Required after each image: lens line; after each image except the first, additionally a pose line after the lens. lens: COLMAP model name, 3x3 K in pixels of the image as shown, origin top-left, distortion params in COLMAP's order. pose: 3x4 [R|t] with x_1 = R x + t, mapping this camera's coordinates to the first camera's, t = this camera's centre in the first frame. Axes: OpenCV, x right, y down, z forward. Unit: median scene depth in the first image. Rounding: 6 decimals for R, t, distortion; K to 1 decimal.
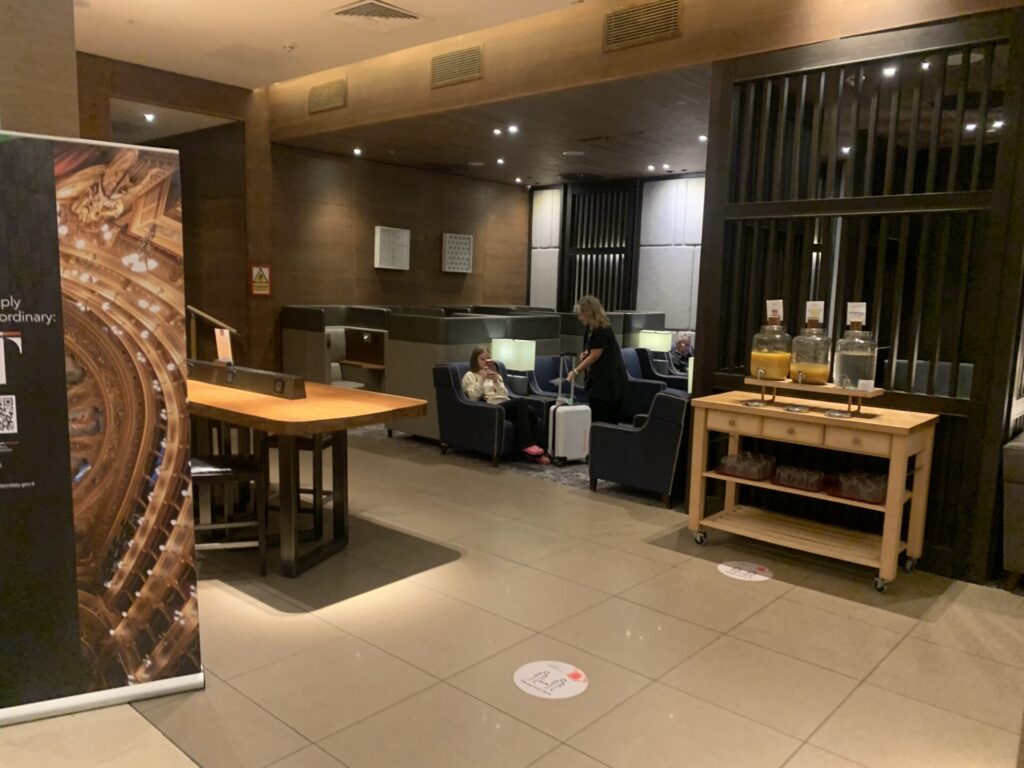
lens RADIAL K [[788.6, 0, 507.1], [0, 788.6, 388.3], [0, 0, 1]] dist [0.036924, -0.043288]
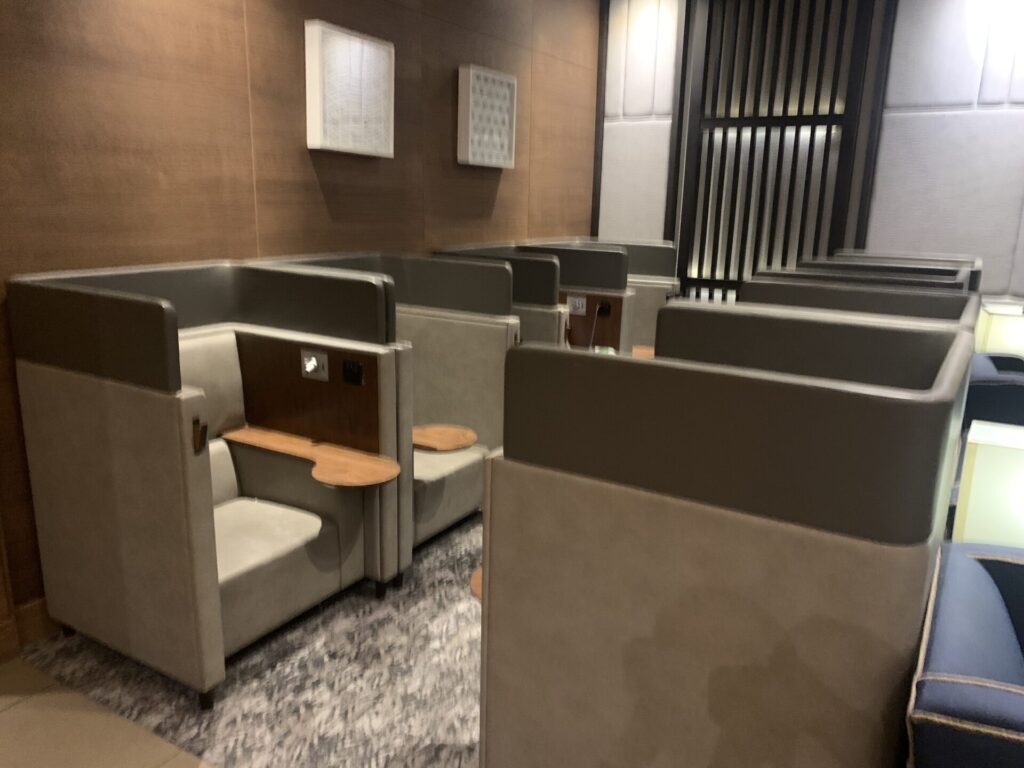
lens RADIAL K [[788.6, 0, 510.8], [0, 788.6, 387.9], [0, 0, 1]] dist [0.036924, -0.043288]
pose [[0.982372, -0.044534, 0.181555, -0.195141], [0.023881, 0.993148, 0.114393, -0.112166], [-0.185406, -0.108041, 0.976705, 0.832490]]
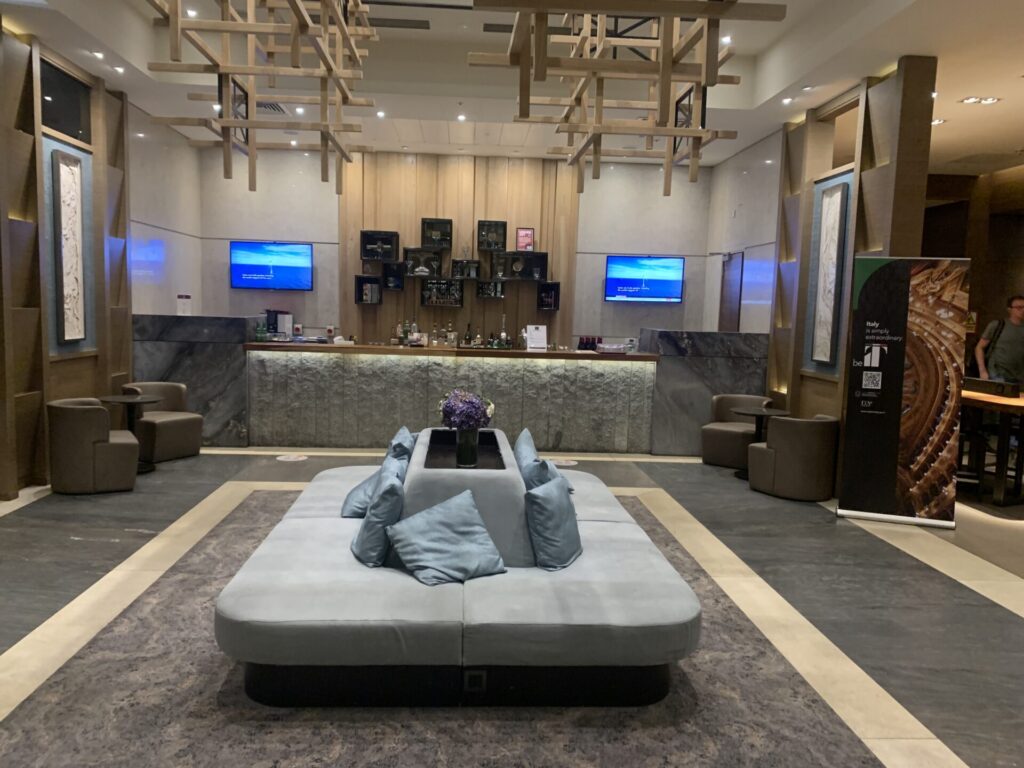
lens RADIAL K [[788.6, 0, 482.3], [0, 788.6, 389.9], [0, 0, 1]] dist [0.036924, -0.043288]
pose [[0.695035, 0.071725, -0.715389, 0.194352], [-0.107146, 0.994234, -0.004416, 0.176898], [0.710947, 0.079720, 0.698712, -1.279831]]
